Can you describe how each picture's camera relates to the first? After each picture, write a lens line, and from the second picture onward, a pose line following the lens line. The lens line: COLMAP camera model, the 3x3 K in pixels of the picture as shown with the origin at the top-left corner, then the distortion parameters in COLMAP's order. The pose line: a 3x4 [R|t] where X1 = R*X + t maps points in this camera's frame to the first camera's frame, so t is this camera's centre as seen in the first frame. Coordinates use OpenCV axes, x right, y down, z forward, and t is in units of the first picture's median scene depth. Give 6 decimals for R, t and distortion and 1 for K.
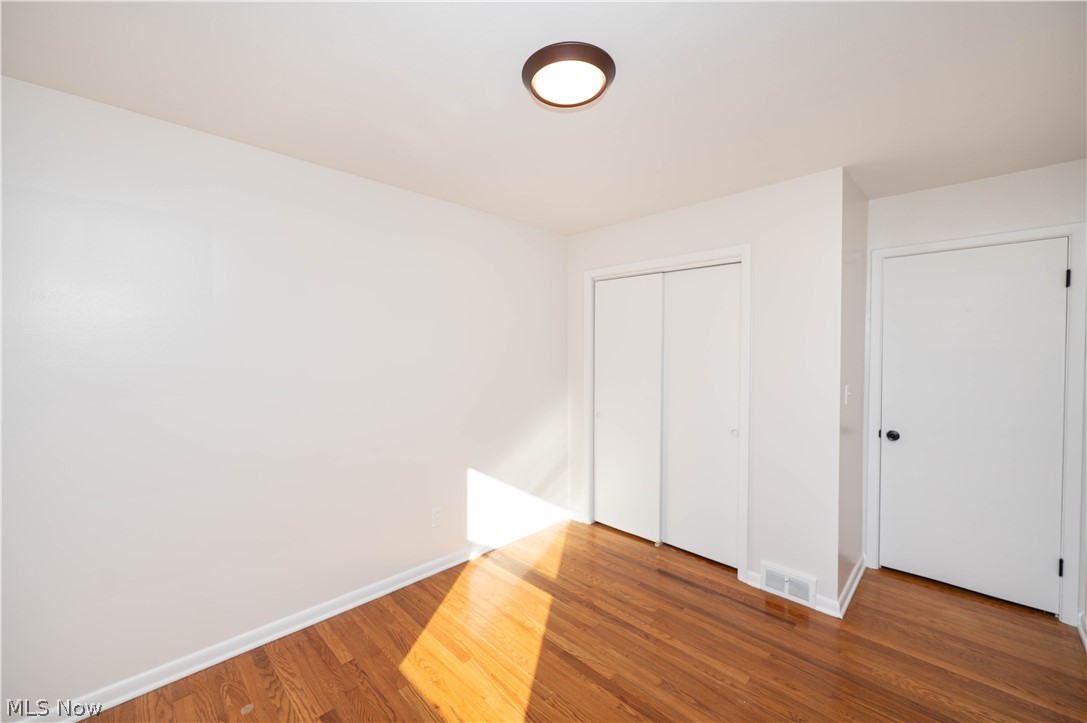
lens RADIAL K [[431.3, 0, 543.5], [0, 431.3, 361.5], [0, 0, 1]] dist [-0.000554, -0.000229]
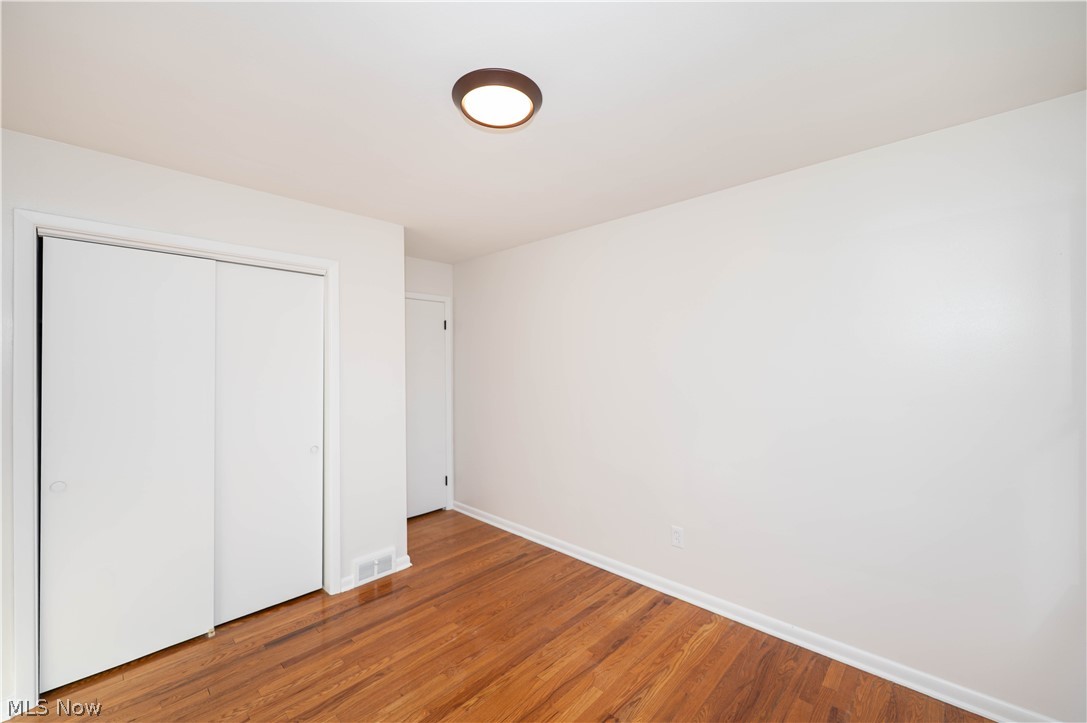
lens RADIAL K [[431.3, 0, 543.5], [0, 431.3, 361.5], [0, 0, 1]] dist [-0.000554, -0.000229]
pose [[-0.041104, 0.004158, 0.999146, -0.664036], [0.028319, 0.999594, -0.002994, -0.016091], [-0.998753, 0.028171, -0.041205, 0.641283]]
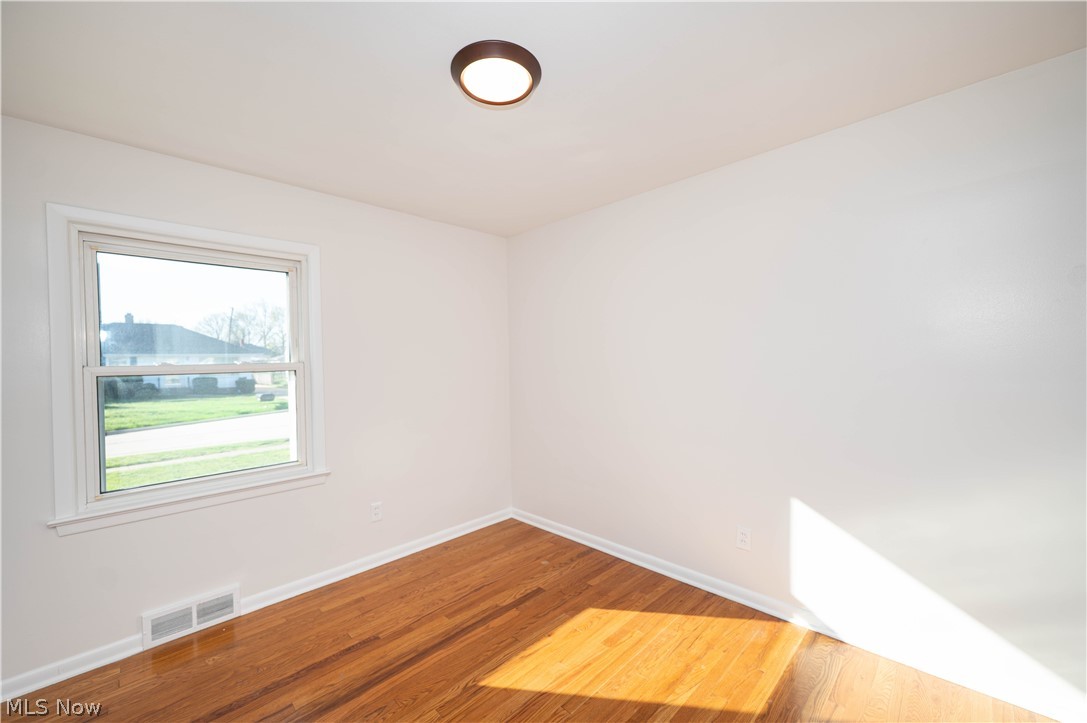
lens RADIAL K [[434.1, 0, 540.7], [0, 434.1, 358.0], [0, 0, 1]] dist [0.000073, -0.000273]
pose [[0.017009, 0.002679, -0.999852, 0.766811], [-0.019253, 0.999812, 0.002351, 0.016743], [0.999670, 0.019210, 0.017058, 0.744797]]
